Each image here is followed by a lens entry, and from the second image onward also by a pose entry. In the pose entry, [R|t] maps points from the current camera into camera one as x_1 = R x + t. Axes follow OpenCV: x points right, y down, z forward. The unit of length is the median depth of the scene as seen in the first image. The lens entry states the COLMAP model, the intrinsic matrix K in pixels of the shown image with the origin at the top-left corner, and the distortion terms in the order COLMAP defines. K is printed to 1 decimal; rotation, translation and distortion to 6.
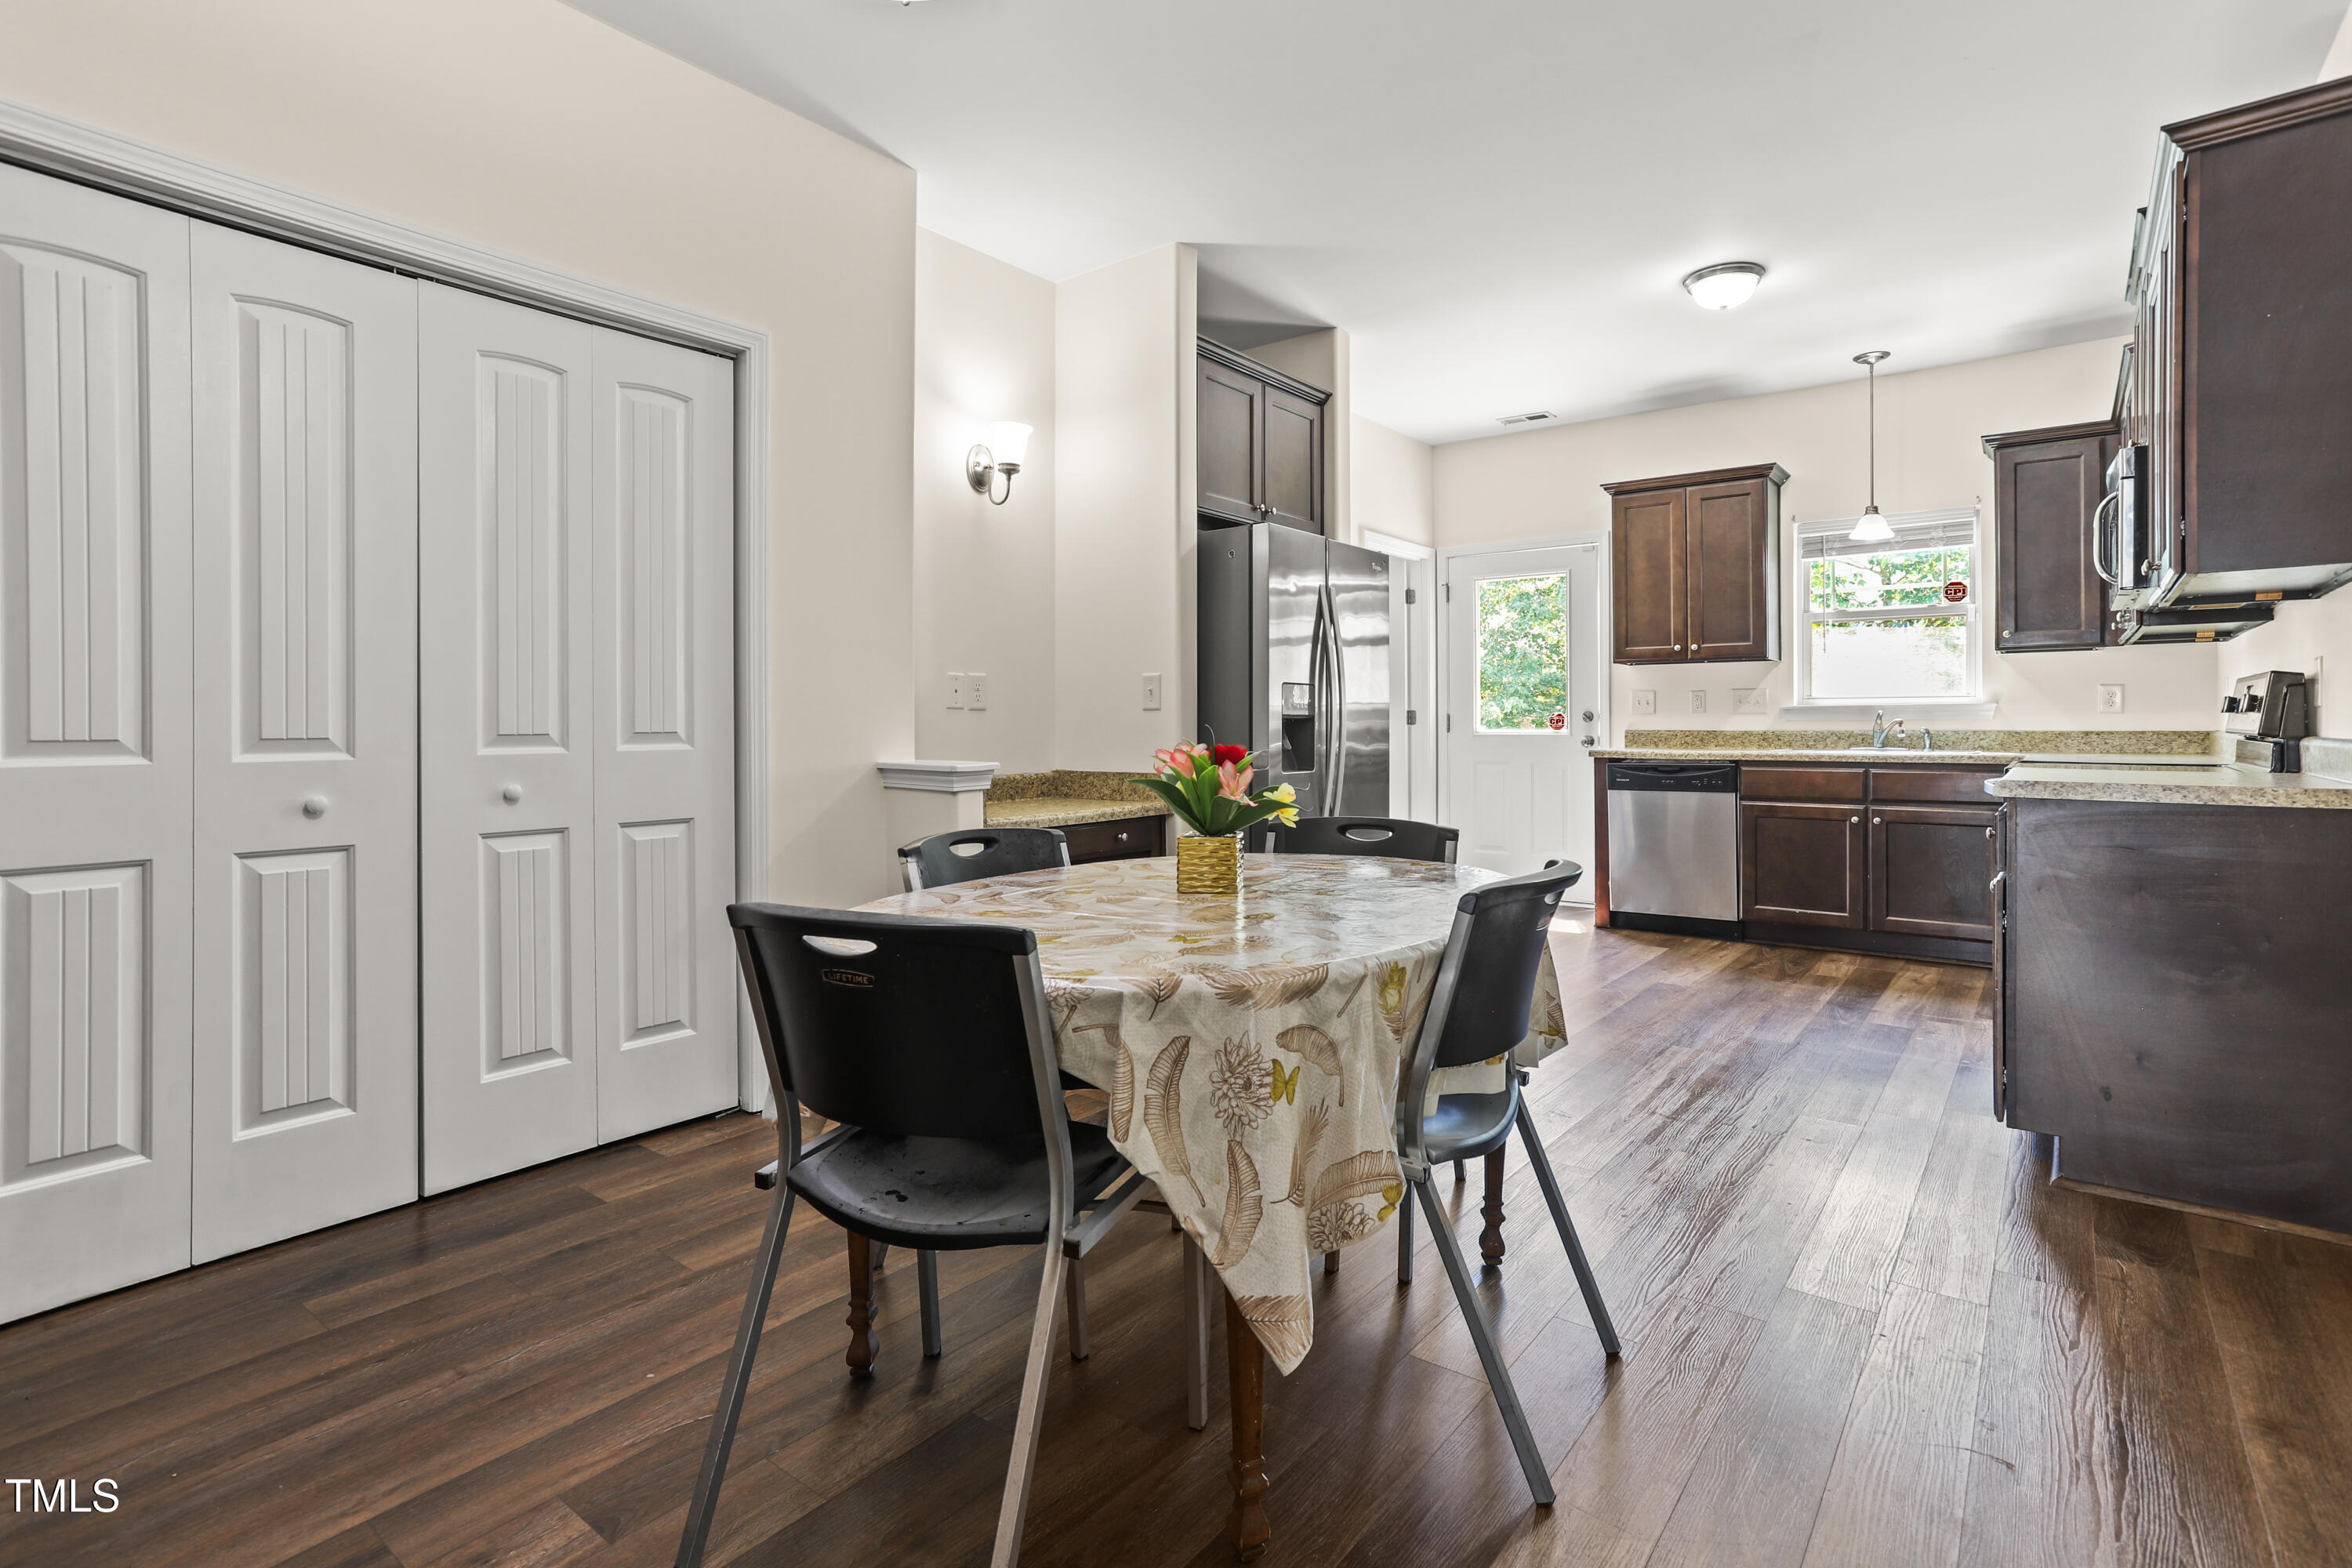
lens RADIAL K [[1146.4, 0, 1173.5], [0, 1146.4, 725.5], [0, 0, 1]] dist [-0.015281, 0.016714]
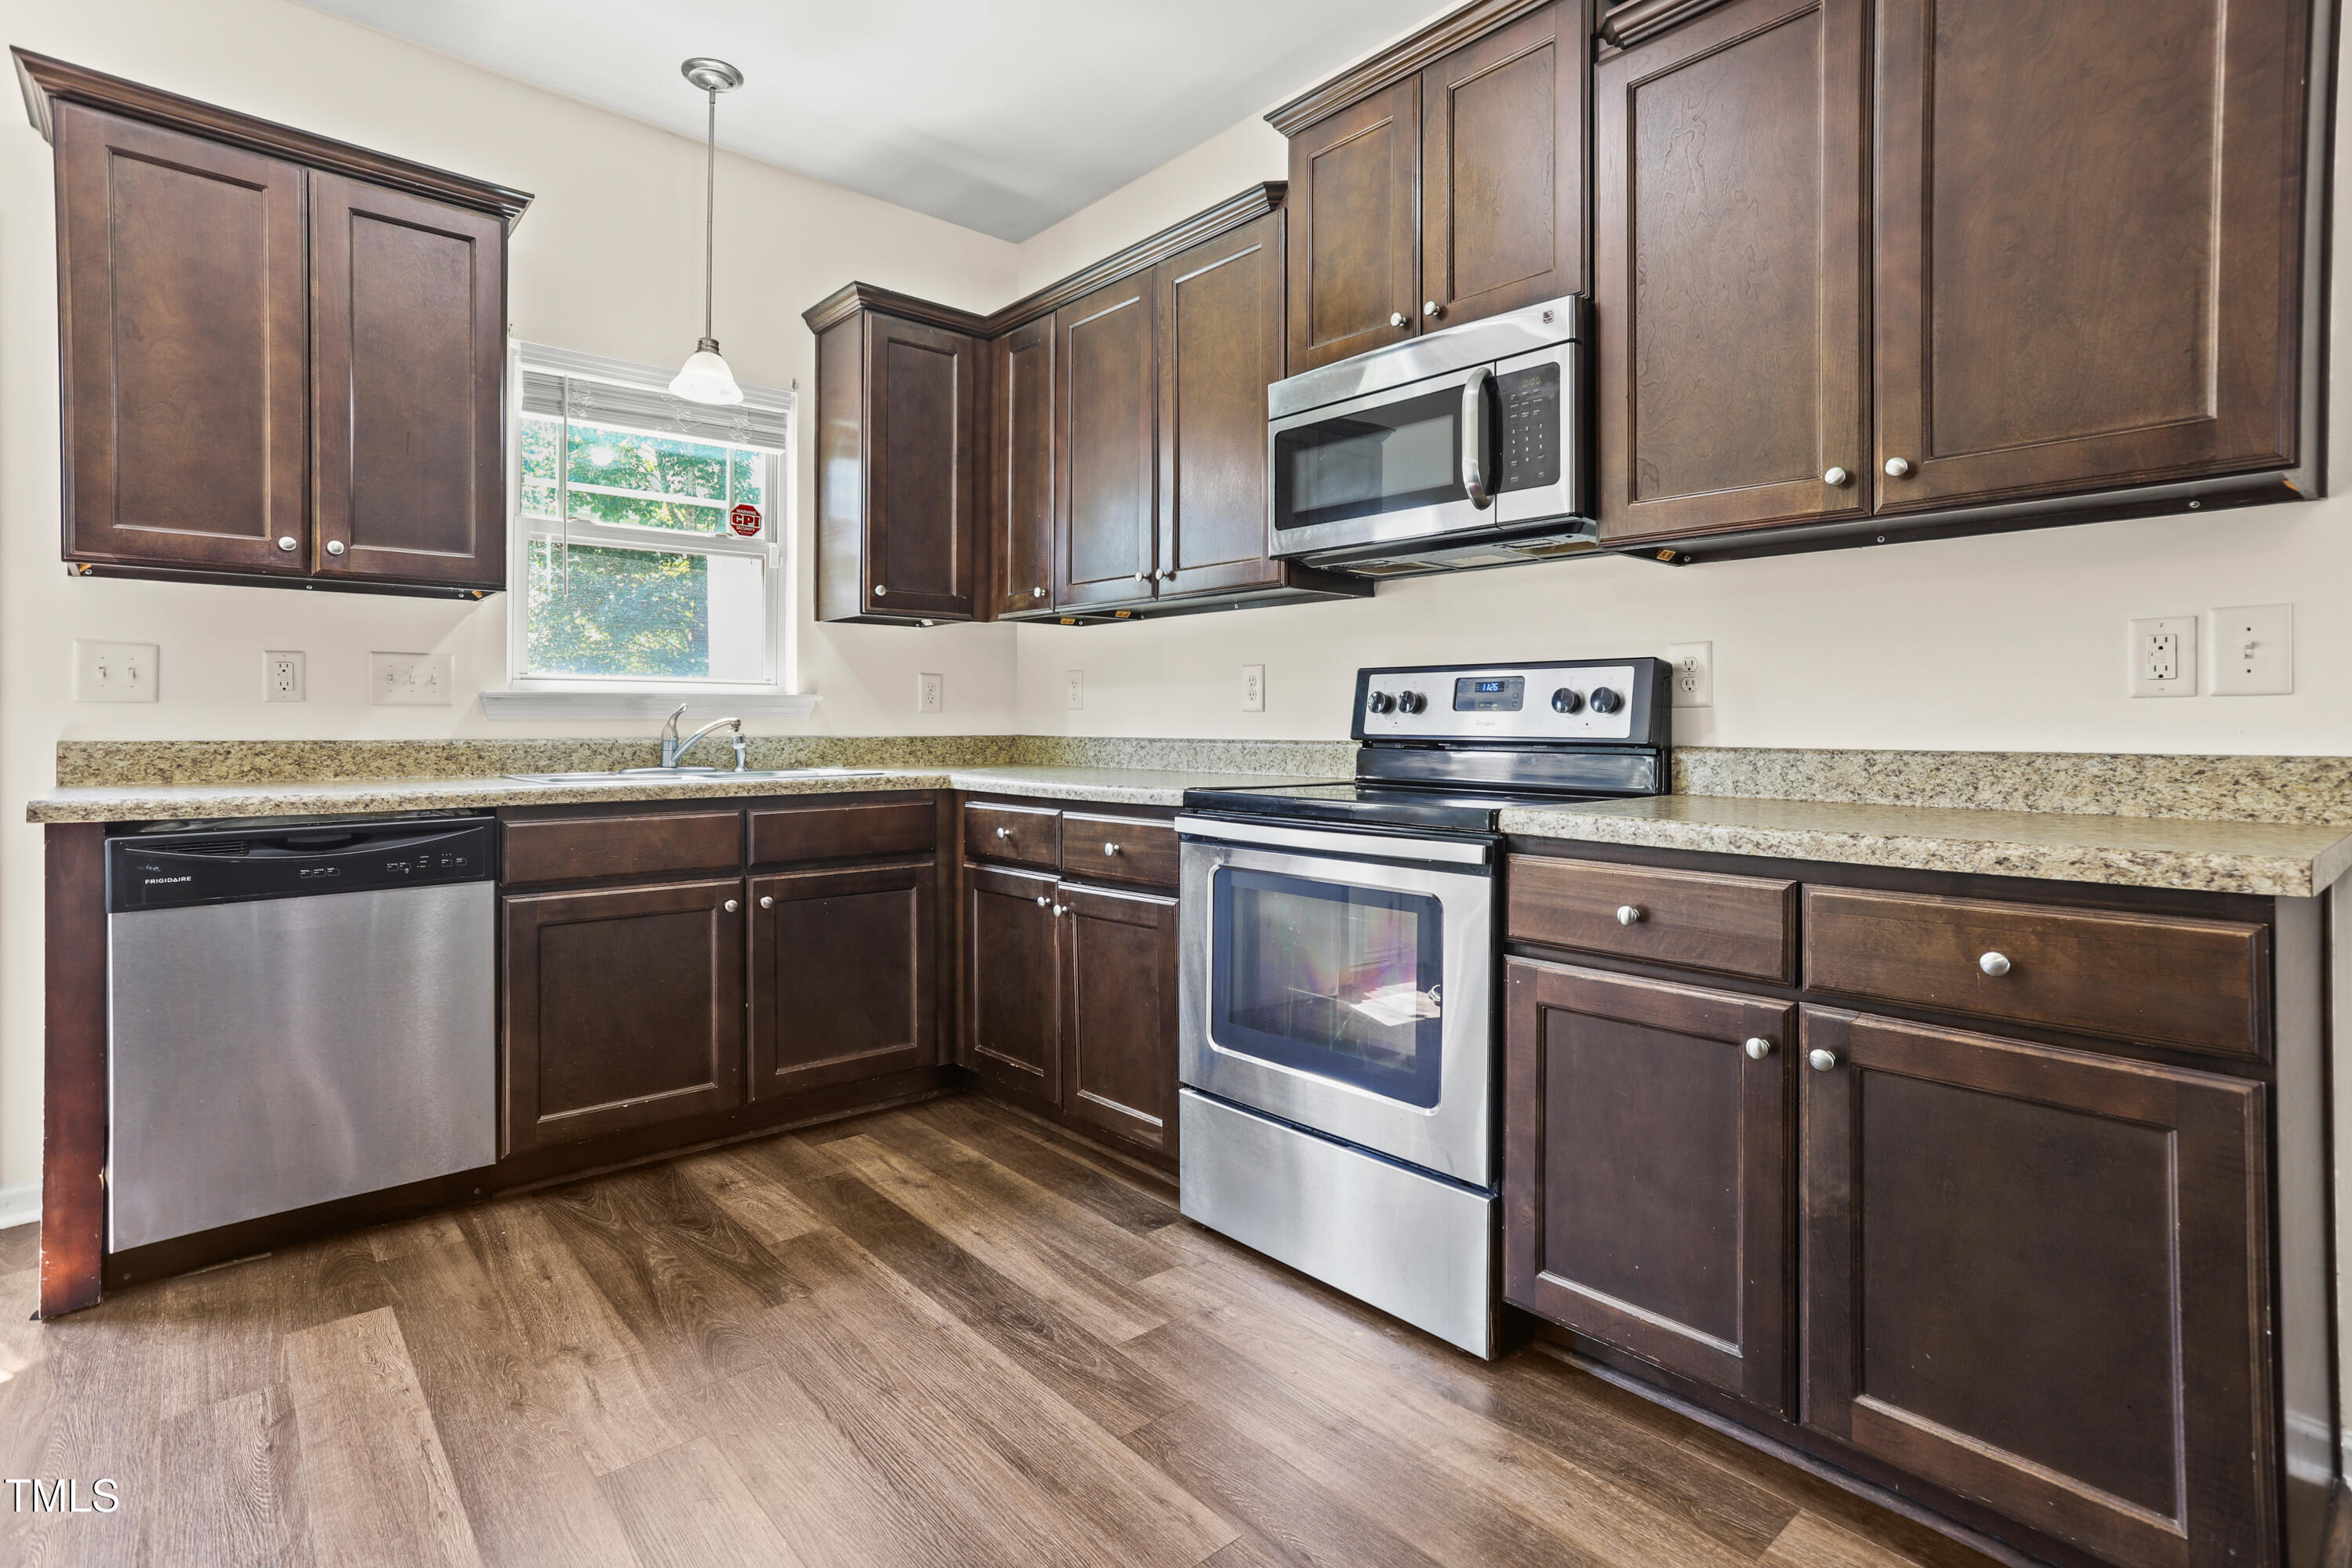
lens RADIAL K [[1146.4, 0, 1173.5], [0, 1146.4, 725.5], [0, 0, 1]] dist [-0.015281, 0.016714]
pose [[0.192273, 0.000684, 0.981341, 0.100768], [-0.000795, 1.000000, -0.000541, -0.001857], [-0.981341, -0.000677, 0.192273, 0.641019]]
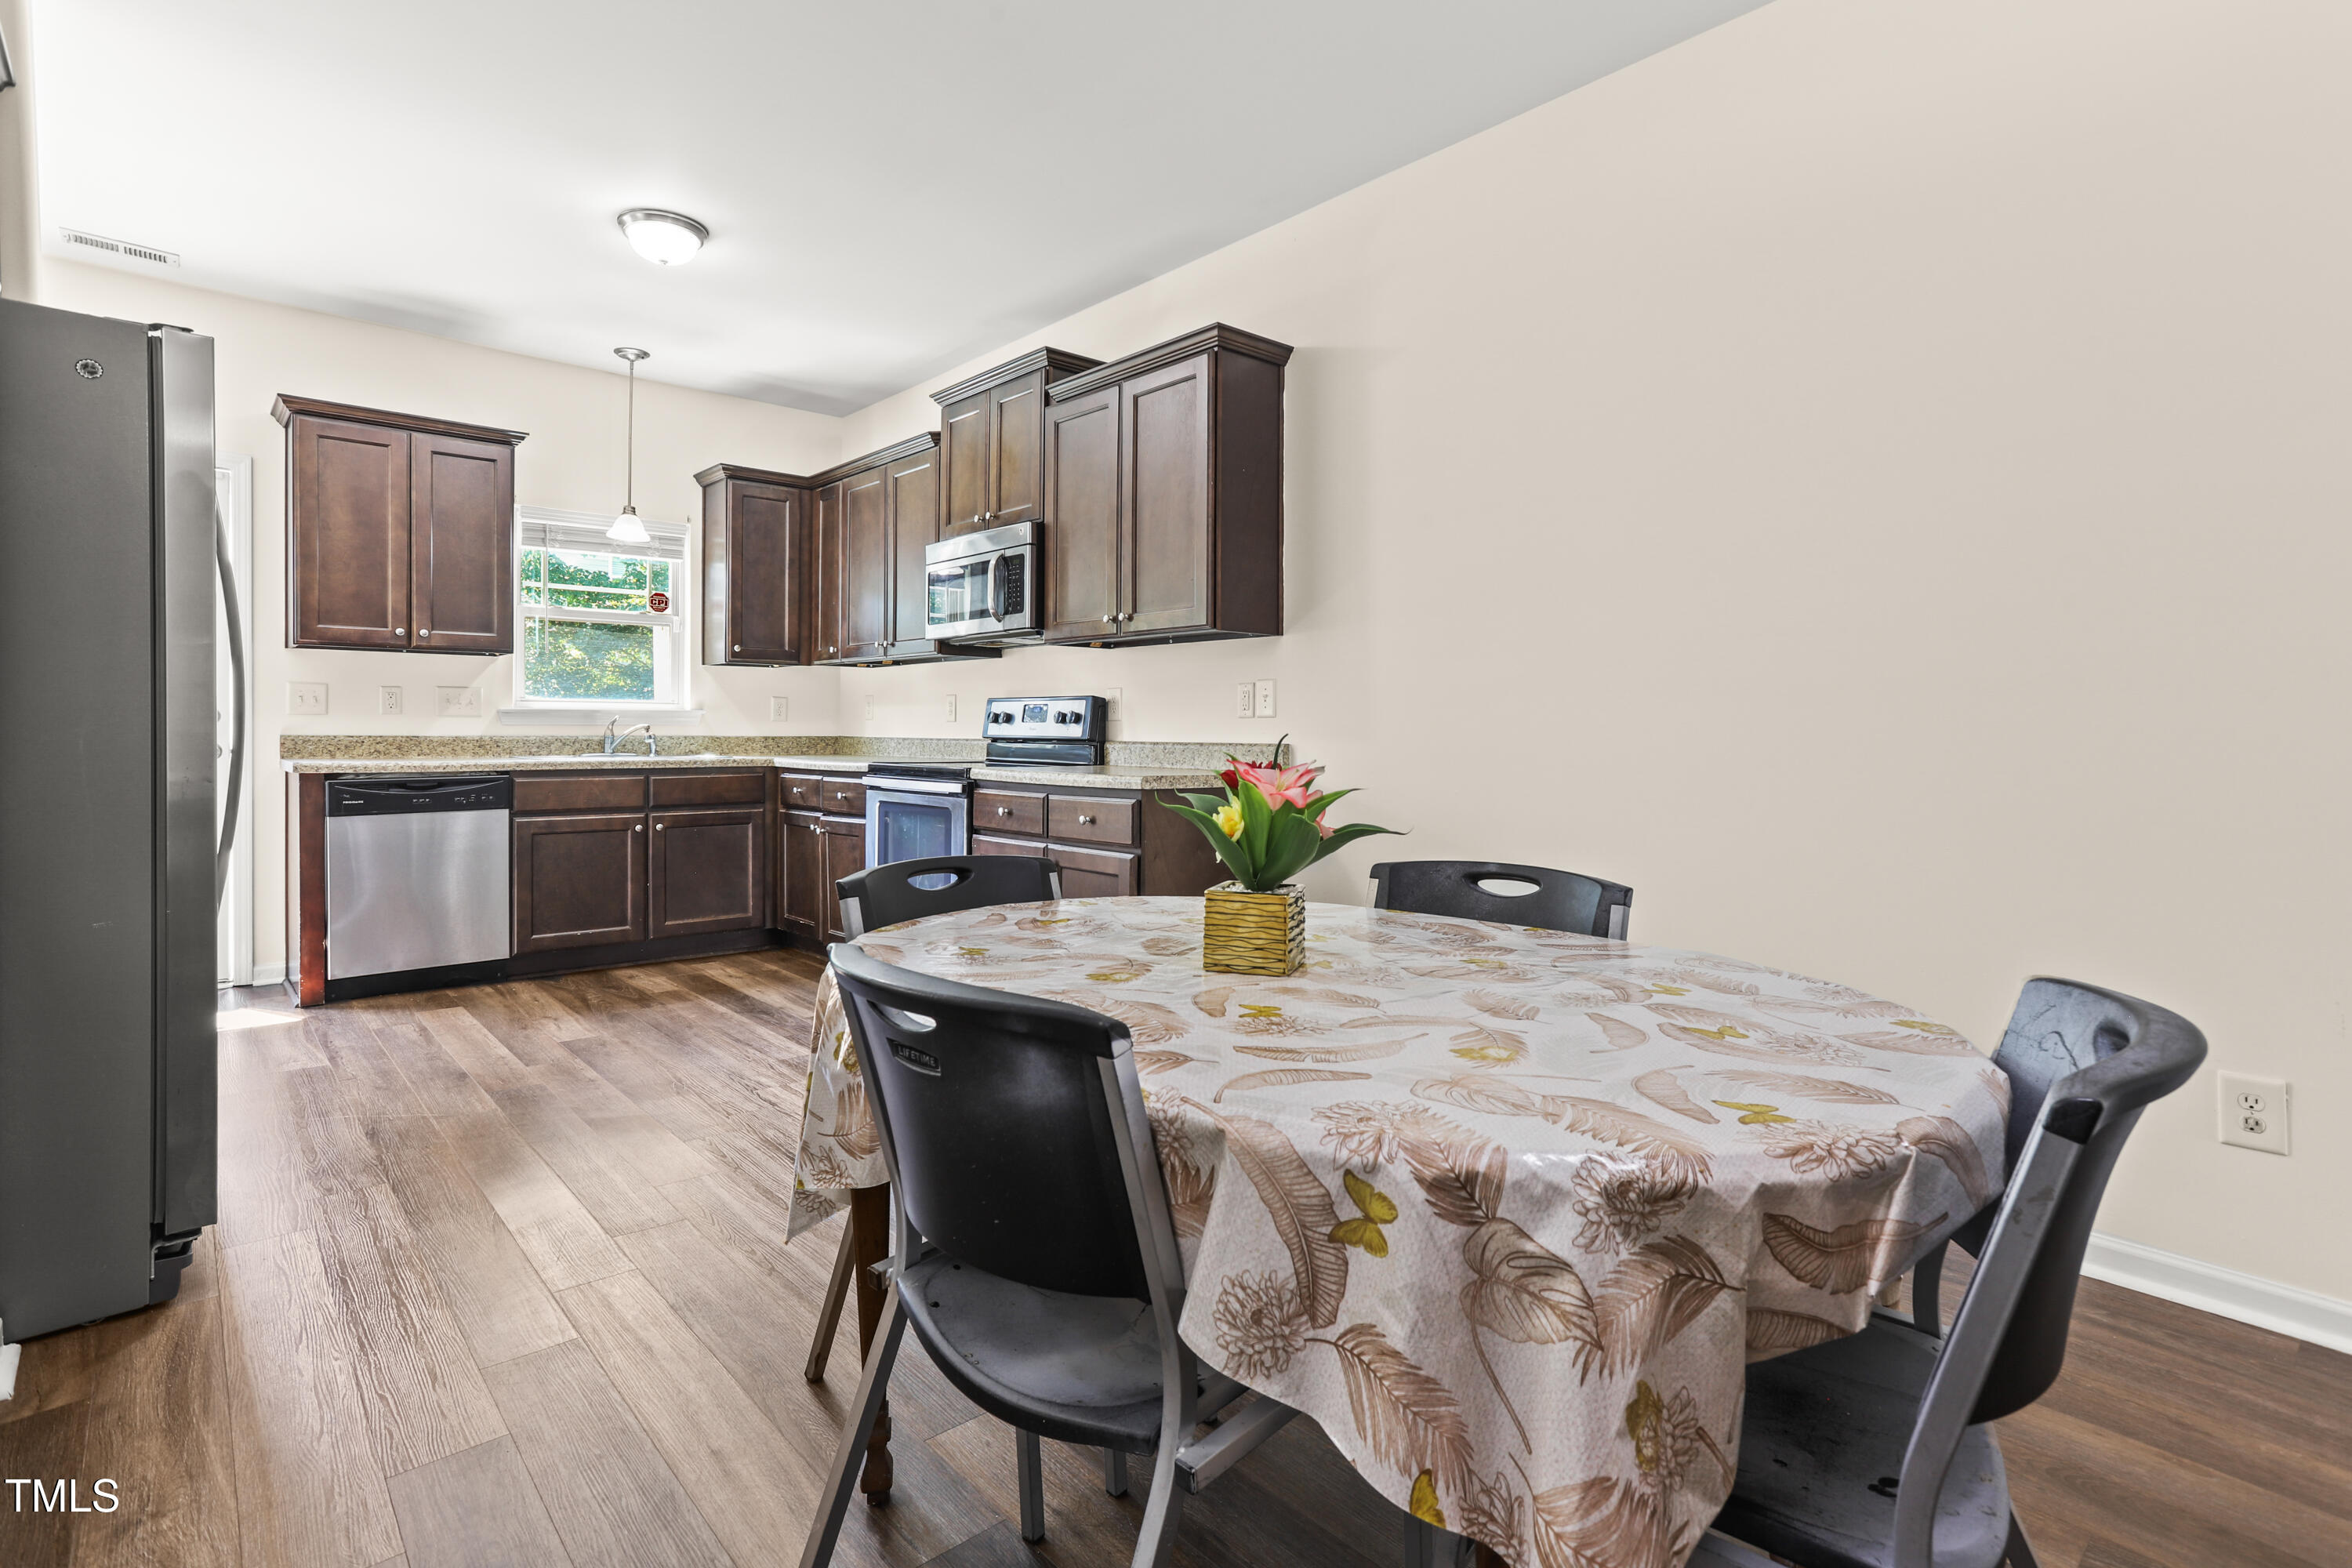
lens RADIAL K [[1146.9, 0, 1164.3], [0, 1146.9, 746.5], [0, 0, 1]] dist [-0.000413, 0.000388]
pose [[0.194283, -0.009755, 0.980897, -0.250276], [-0.005201, 0.999926, 0.010974, 0.000116], [-0.980932, -0.007234, 0.194218, 0.346420]]
